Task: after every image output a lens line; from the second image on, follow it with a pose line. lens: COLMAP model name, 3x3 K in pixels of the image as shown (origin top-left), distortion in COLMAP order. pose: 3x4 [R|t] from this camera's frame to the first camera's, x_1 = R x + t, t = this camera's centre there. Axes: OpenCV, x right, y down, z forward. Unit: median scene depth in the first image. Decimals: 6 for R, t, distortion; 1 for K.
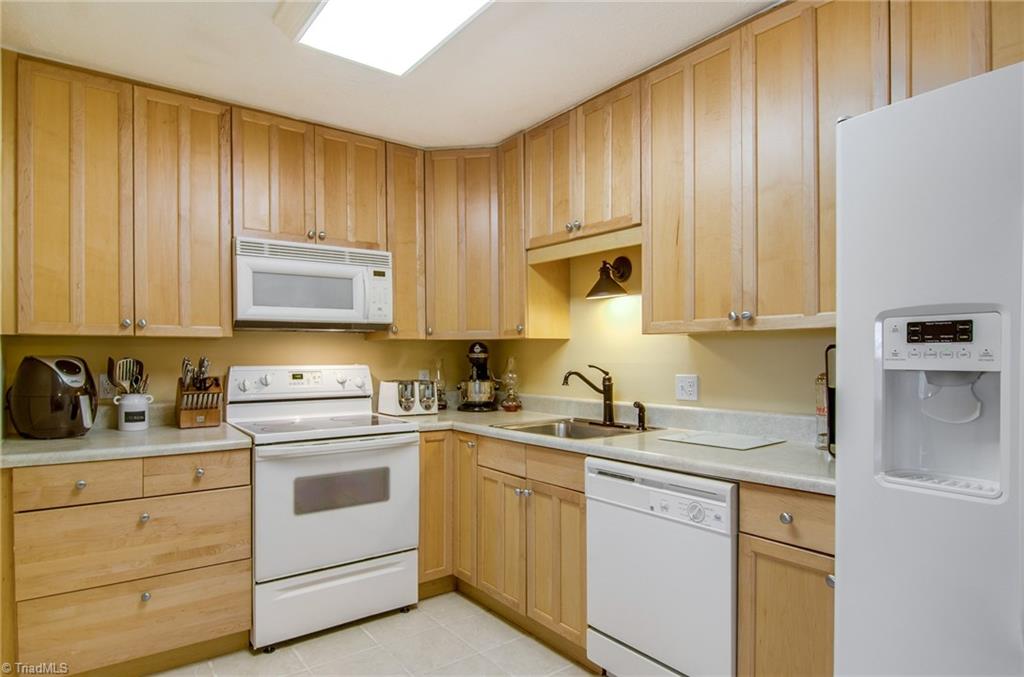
lens RADIAL K [[570.5, 0, 506.6], [0, 570.5, 358.1], [0, 0, 1]] dist [-0.008004, -0.007975]
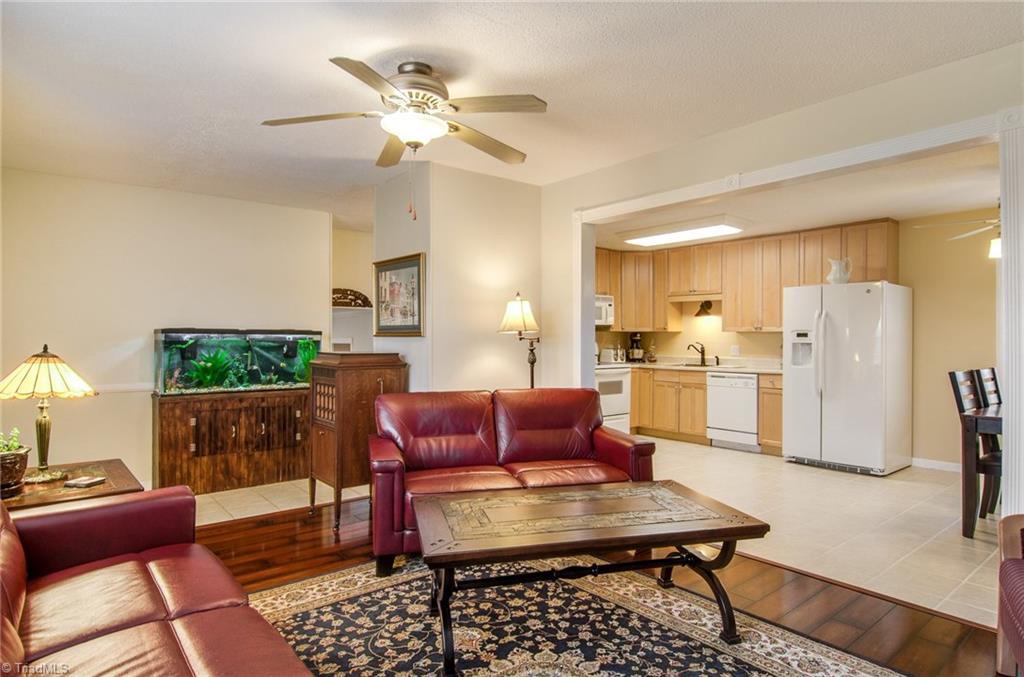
lens RADIAL K [[586.0, 0, 502.5], [0, 586.0, 327.8], [0, 0, 1]] dist [-0.011503, -0.004631]
pose [[0.999457, 0.006352, 0.032334, -0.913637], [-0.005799, 0.999836, -0.017173, -0.003380], [-0.032438, 0.016976, 0.999330, -1.815596]]
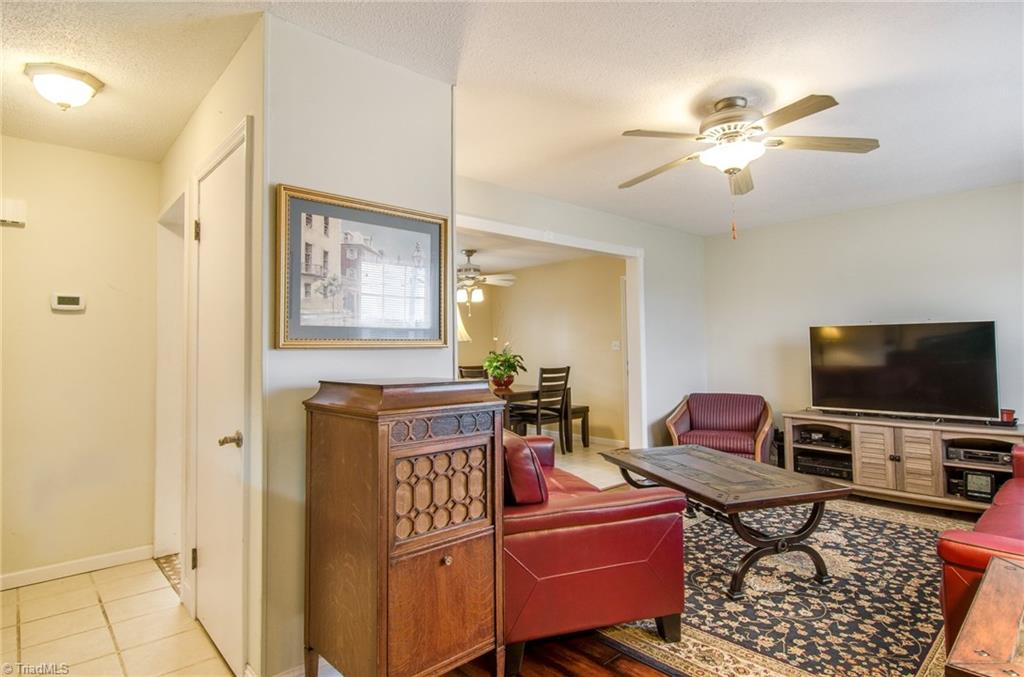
lens RADIAL K [[548.7, 0, 507.4], [0, 548.7, 323.5], [0, 0, 1]] dist [-0.008864, -0.006575]
pose [[-0.086345, 0.049532, 0.995033, -2.065362], [0.011423, 0.998747, -0.048726, -0.001623], [-0.996200, 0.007159, -0.086803, -0.209136]]
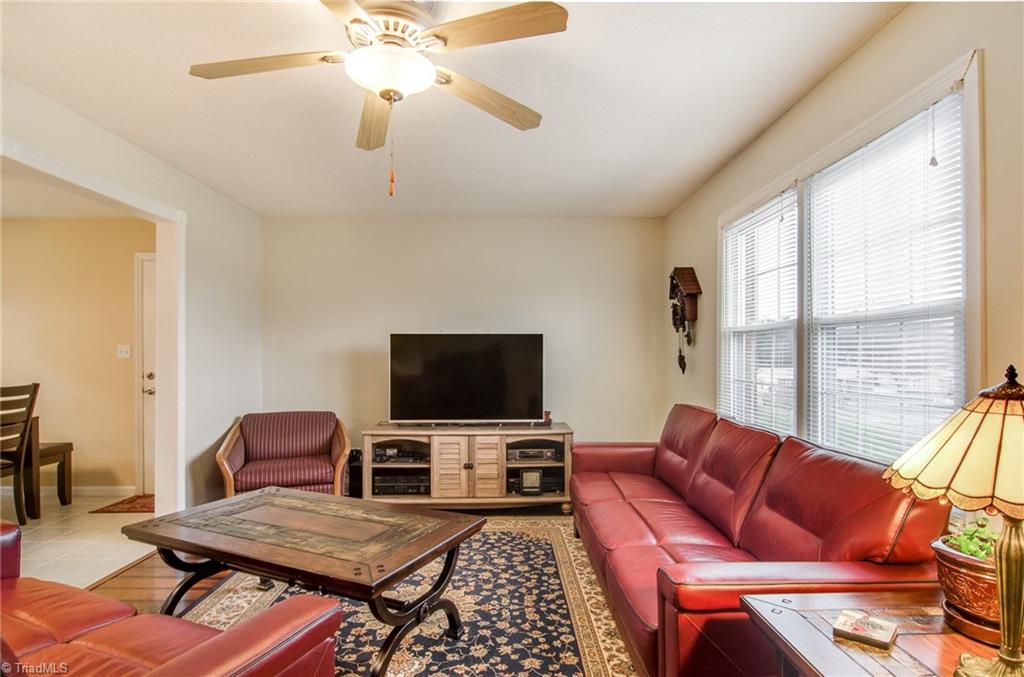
lens RADIAL K [[548.7, 0, 521.7], [0, 548.7, 350.2], [0, 0, 1]] dist [-0.008864, -0.006575]
pose [[-0.812480, 0.010940, 0.582887, -1.617997], [0.005787, 0.999926, -0.010701, 0.003229], [-0.582961, -0.005321, -0.812483, -0.250699]]
